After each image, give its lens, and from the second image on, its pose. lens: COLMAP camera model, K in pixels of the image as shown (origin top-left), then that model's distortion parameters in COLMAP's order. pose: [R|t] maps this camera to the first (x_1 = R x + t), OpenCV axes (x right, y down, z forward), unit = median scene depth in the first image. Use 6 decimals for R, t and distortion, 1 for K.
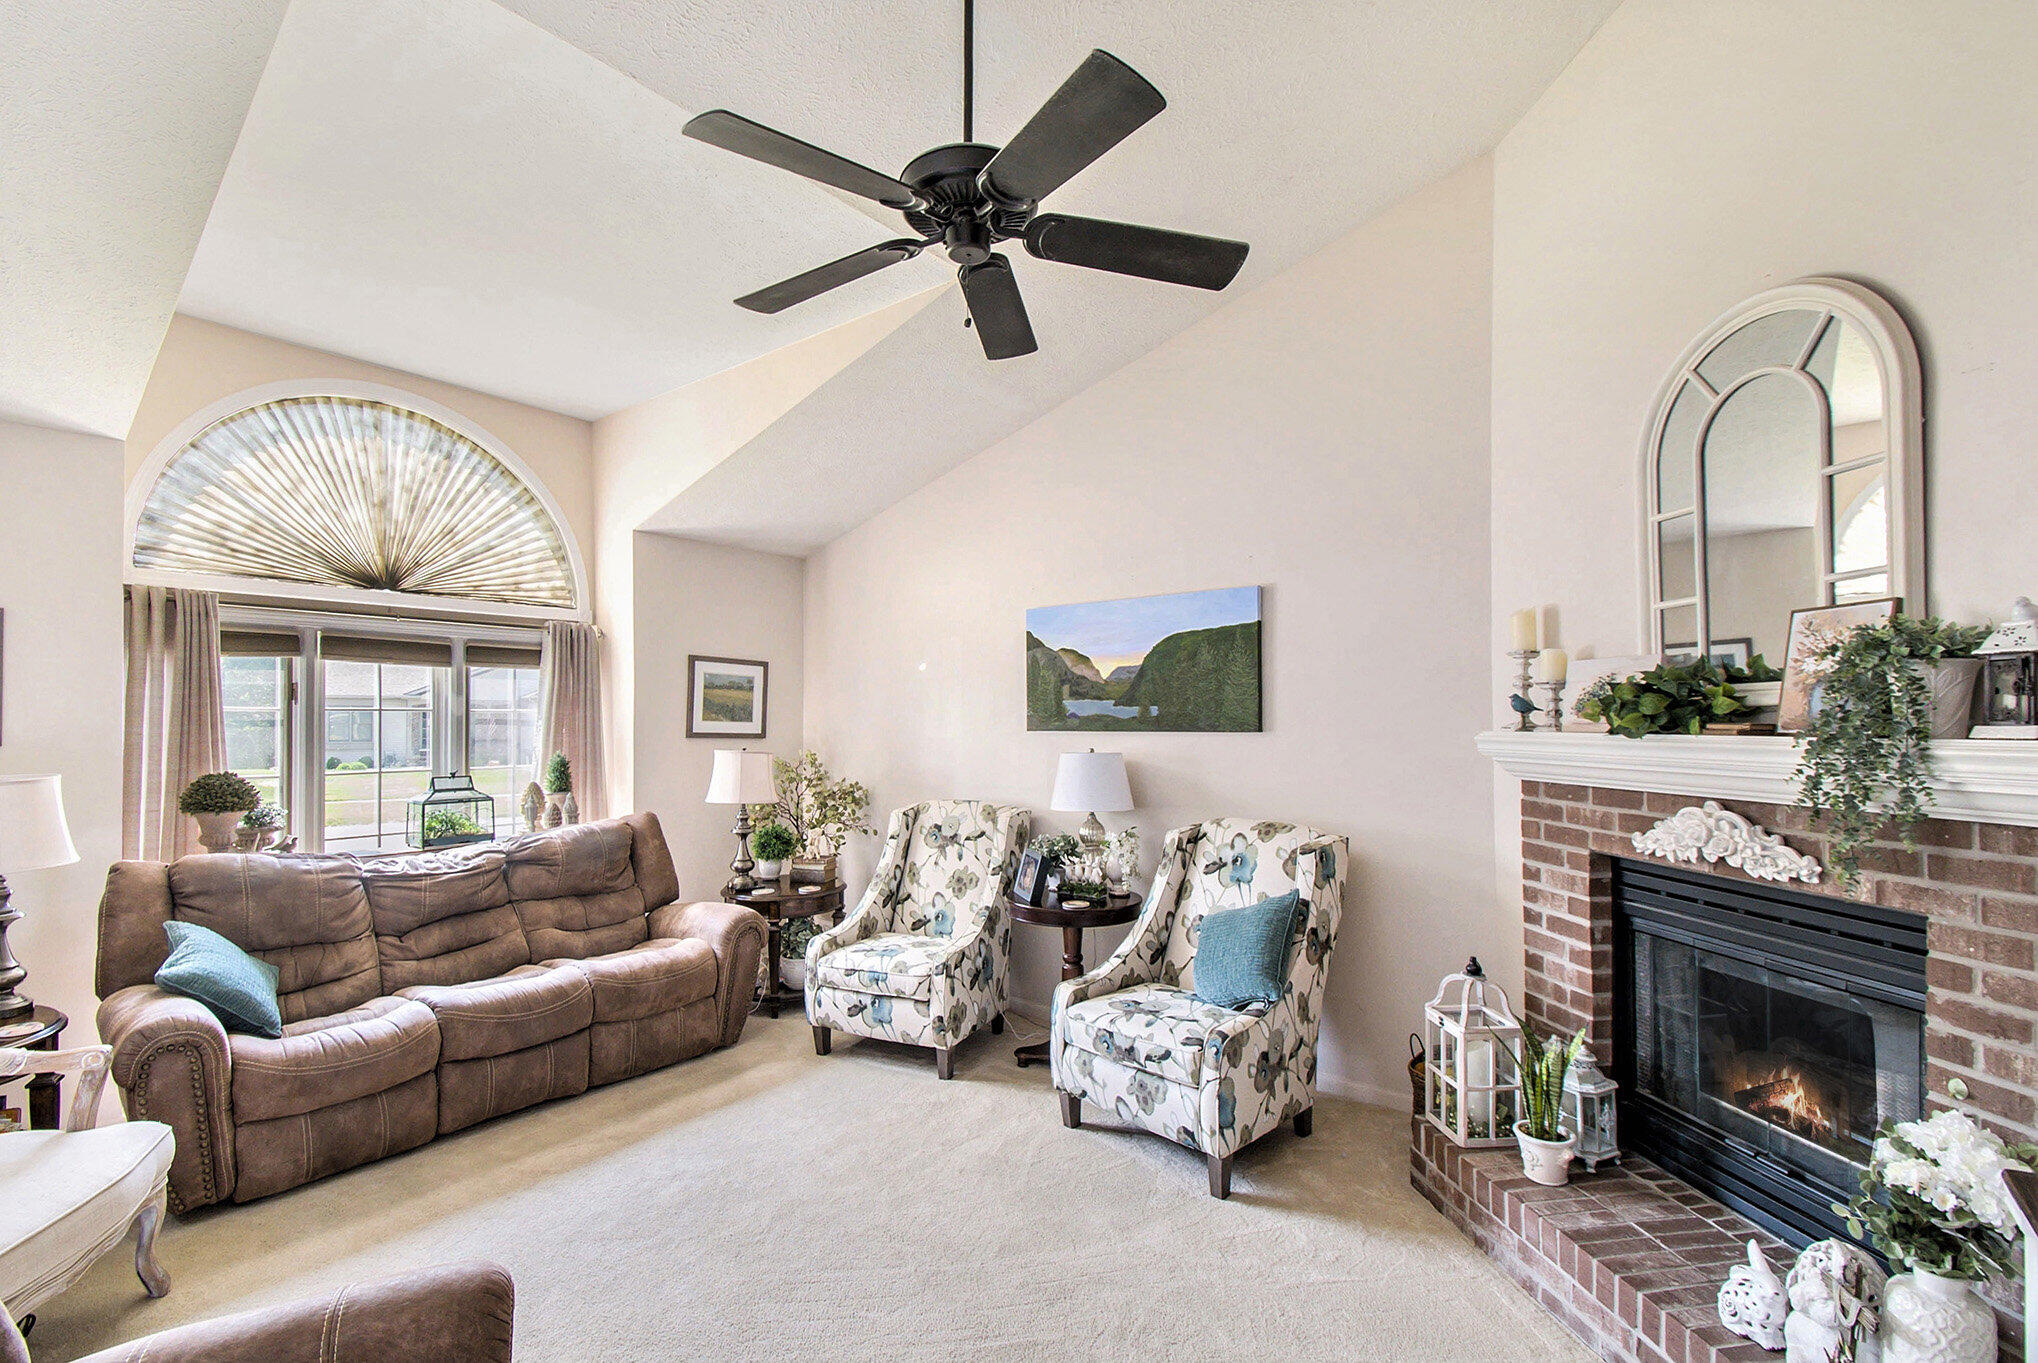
lens RADIAL K [[893.7, 0, 988.6], [0, 893.7, 693.2], [0, 0, 1]] dist [0.013828, -0.019553]
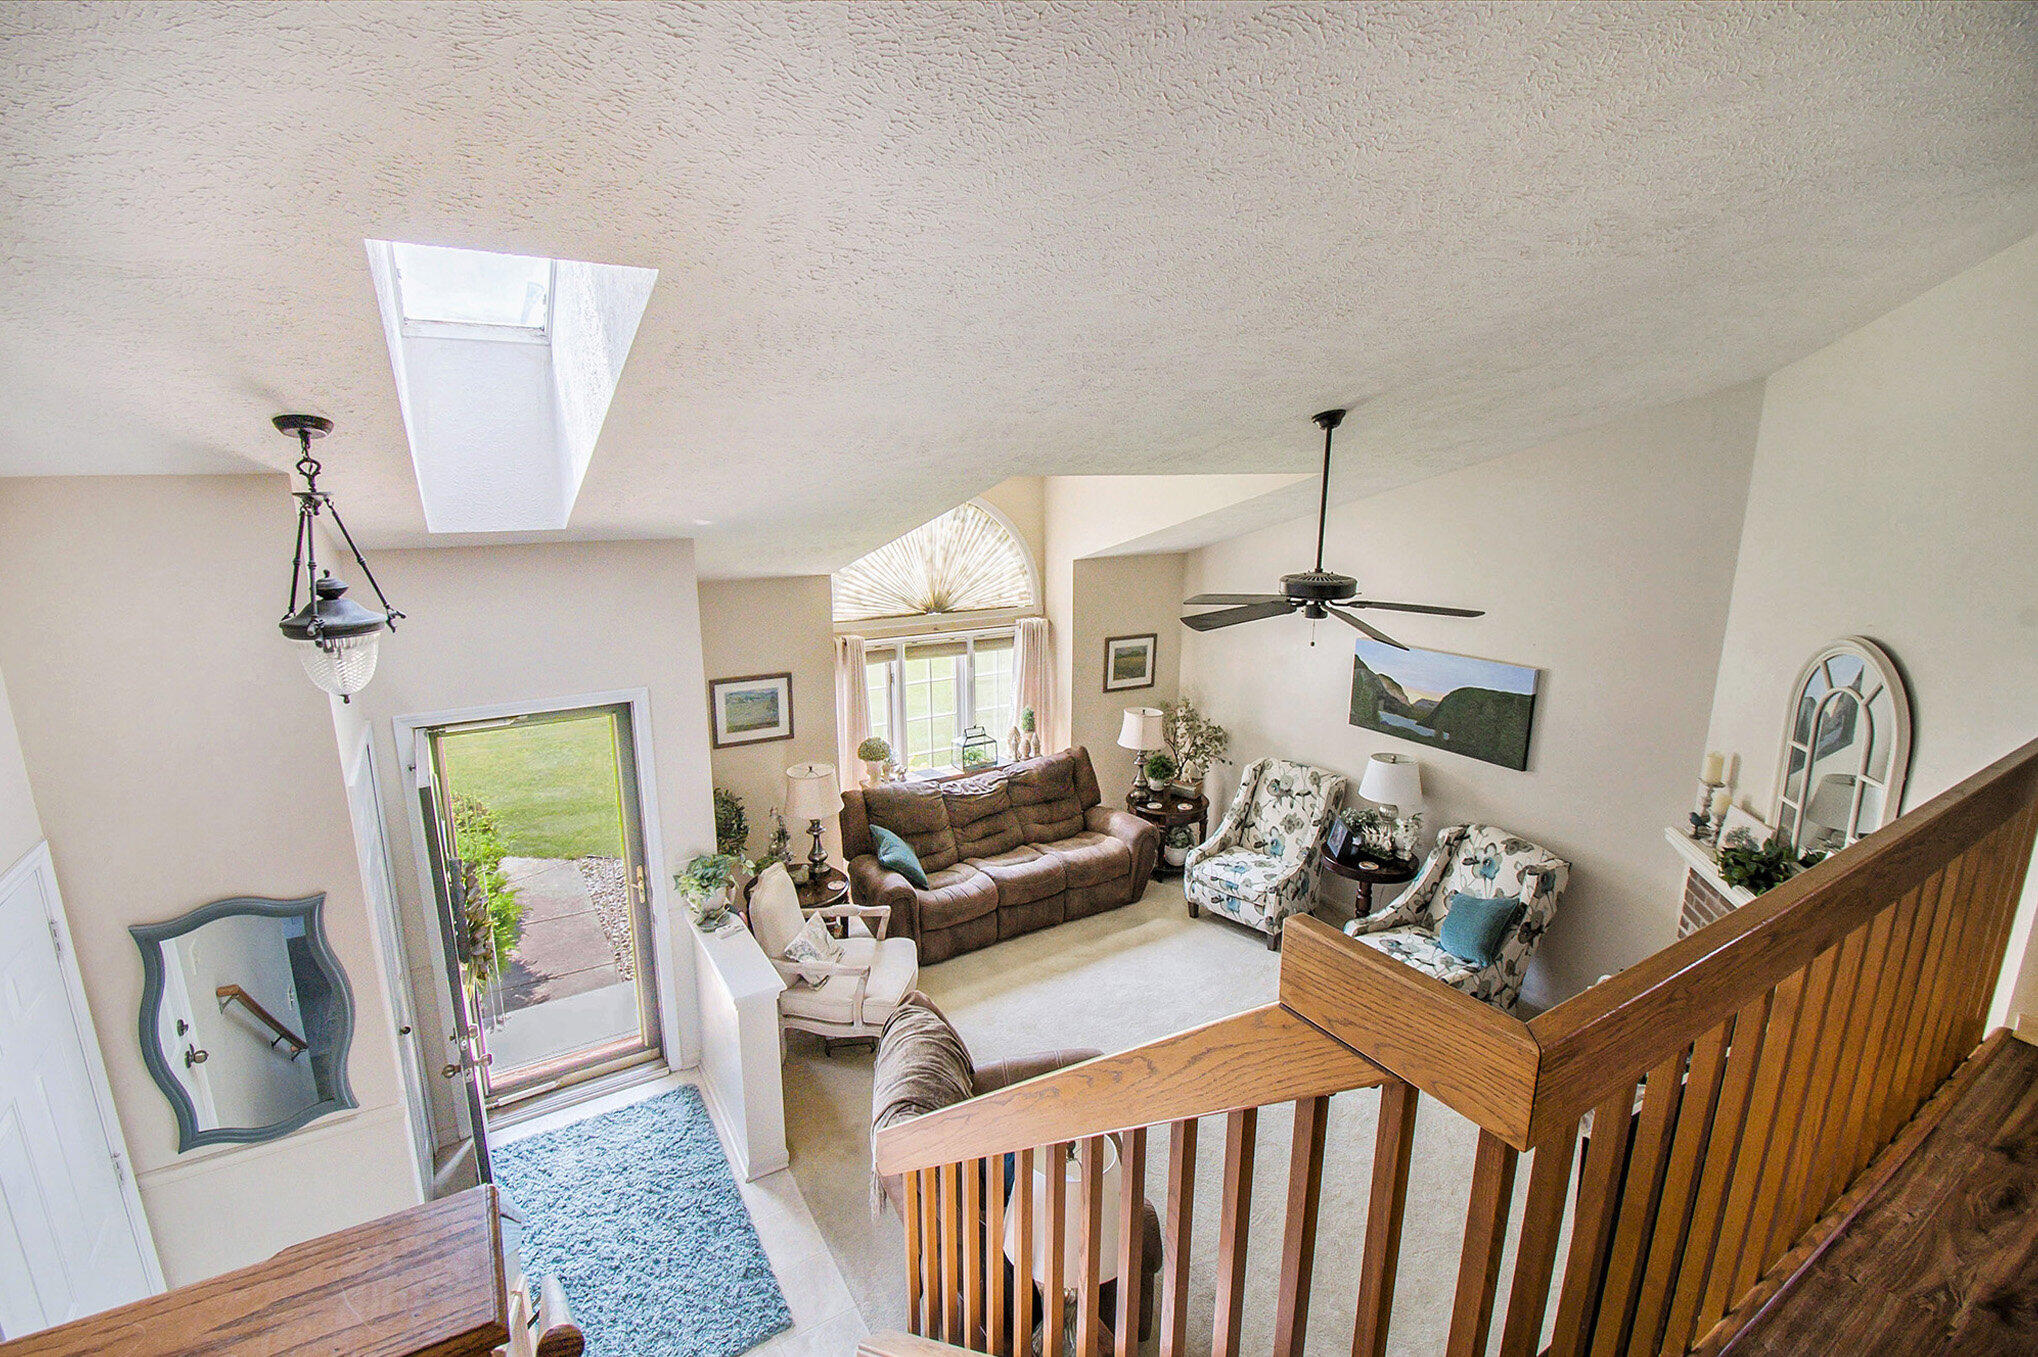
lens RADIAL K [[893.7, 0, 988.6], [0, 893.7, 690.2], [0, 0, 1]] dist [0.013828, -0.019553]
pose [[0.933206, 0.079462, -0.350447, 0.003733], [0.015626, 0.965348, 0.260496, -0.420239], [0.359003, -0.248573, 0.899627, -0.485361]]
